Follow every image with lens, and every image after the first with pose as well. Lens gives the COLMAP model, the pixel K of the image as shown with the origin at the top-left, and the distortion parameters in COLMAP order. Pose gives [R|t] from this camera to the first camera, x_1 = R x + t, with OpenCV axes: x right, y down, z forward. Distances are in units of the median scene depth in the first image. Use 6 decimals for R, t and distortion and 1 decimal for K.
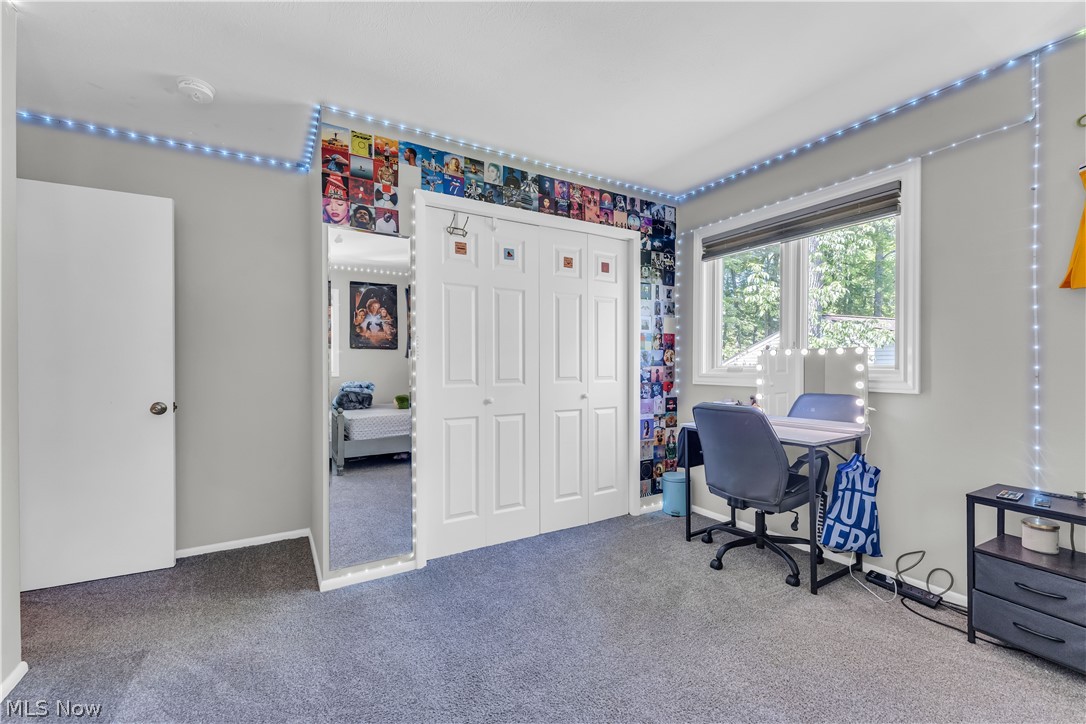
lens RADIAL K [[444.7, 0, 539.8], [0, 444.7, 368.9], [0, 0, 1]] dist [0.000341, -0.000086]
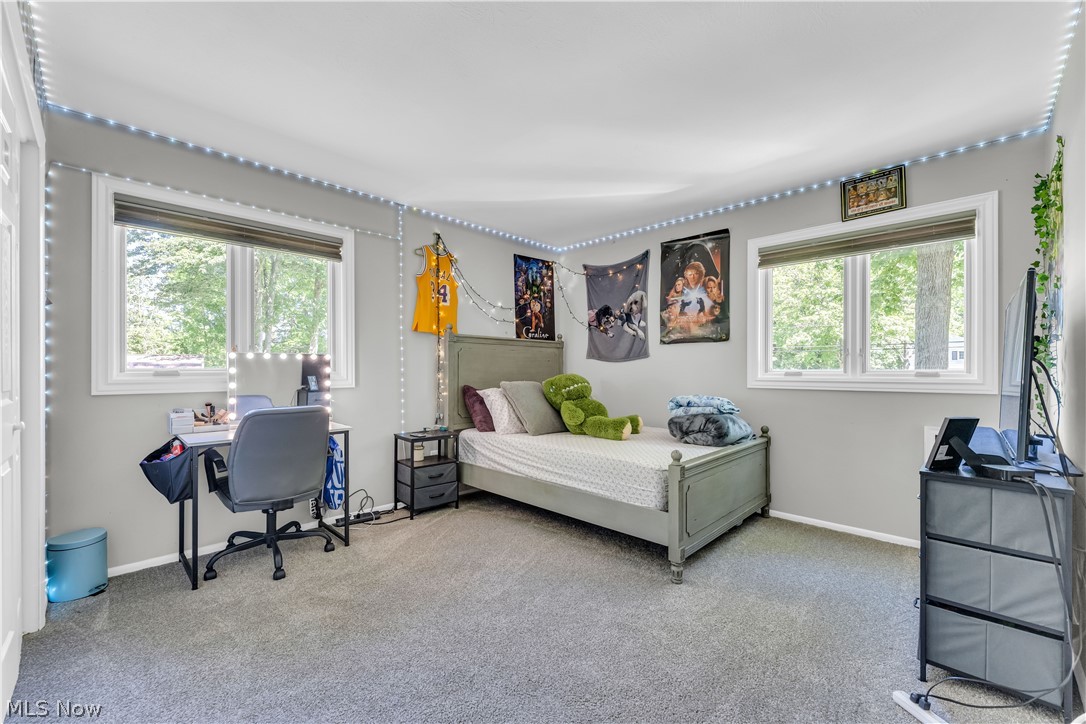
lens RADIAL K [[444.7, 0, 540.7], [0, 444.7, 364.5], [0, 0, 1]] dist [0.000341, -0.000086]
pose [[-0.252386, 0.003071, 0.967622, -0.727812], [0.003747, 0.999991, -0.002196, -0.014417], [-0.967619, 0.003071, -0.252395, 0.734356]]
